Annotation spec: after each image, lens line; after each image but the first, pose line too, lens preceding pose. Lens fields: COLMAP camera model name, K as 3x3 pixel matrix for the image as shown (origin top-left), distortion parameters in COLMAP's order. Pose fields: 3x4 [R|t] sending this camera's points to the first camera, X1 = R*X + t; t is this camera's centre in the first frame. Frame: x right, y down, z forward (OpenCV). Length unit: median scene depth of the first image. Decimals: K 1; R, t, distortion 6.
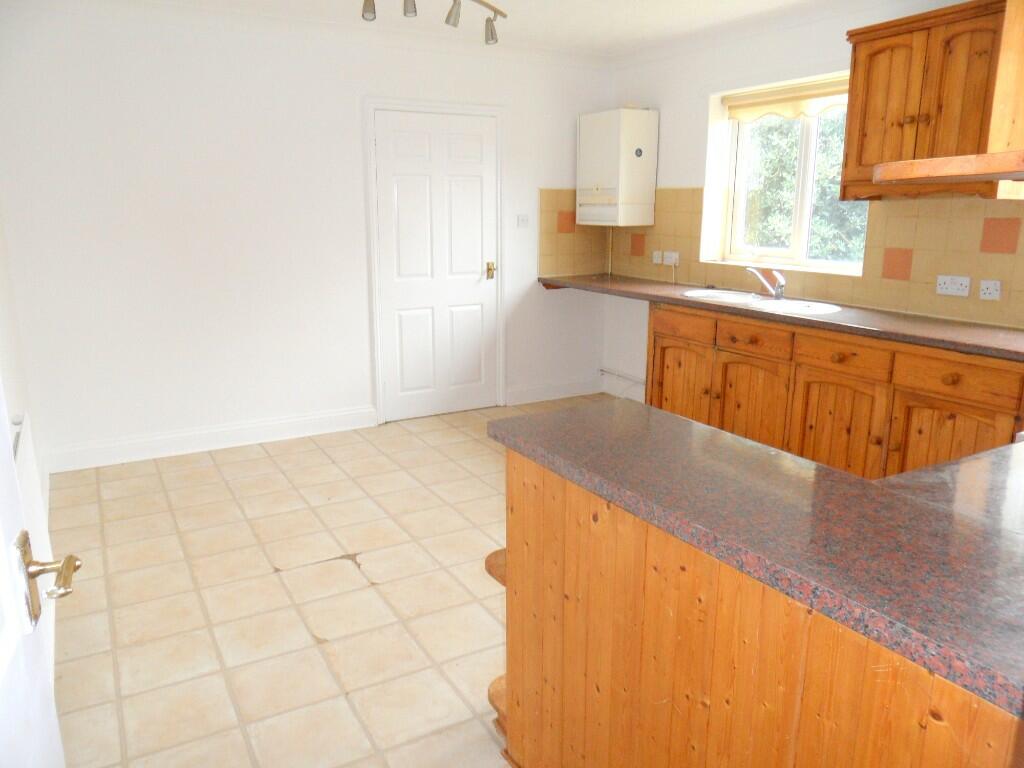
lens RADIAL K [[756.8, 0, 510.7], [0, 756.8, 385.0], [0, 0, 1]] dist [-0.020897, 0.014337]
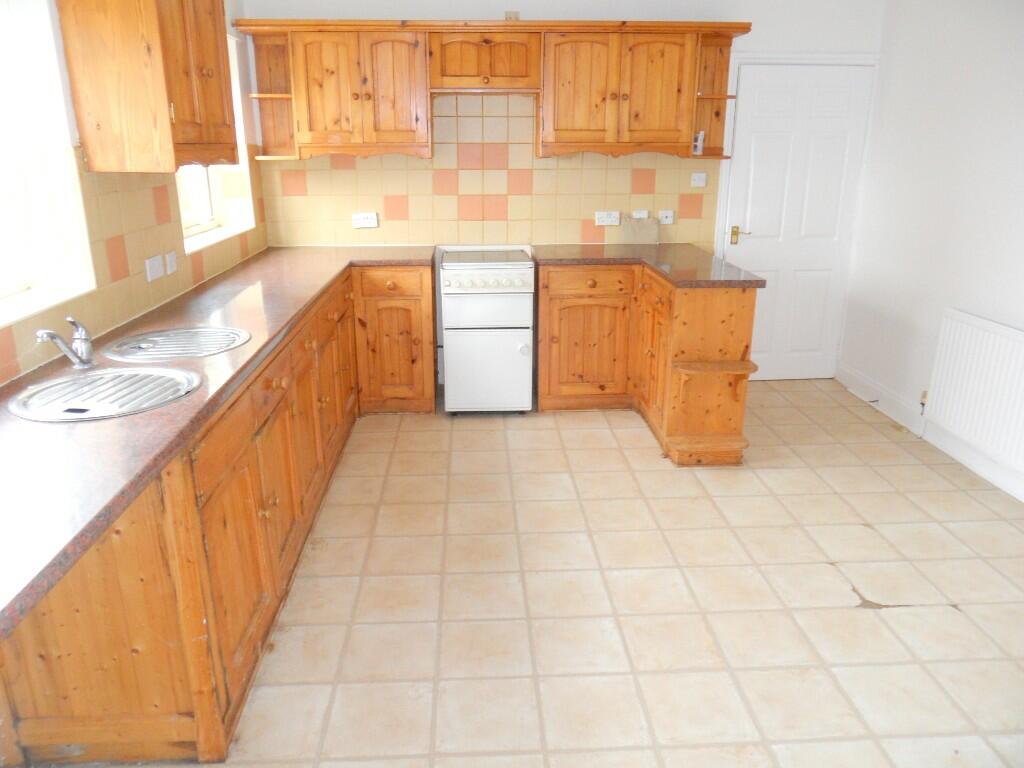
lens RADIAL K [[756.8, 0, 510.0], [0, 756.8, 384.3], [0, 0, 1]] dist [-0.020897, 0.014337]
pose [[-0.892410, -0.128976, 0.432400, -0.192871], [0.105753, 0.871806, 0.478300, -0.439333], [-0.438658, 0.472567, -0.764369, 1.751772]]
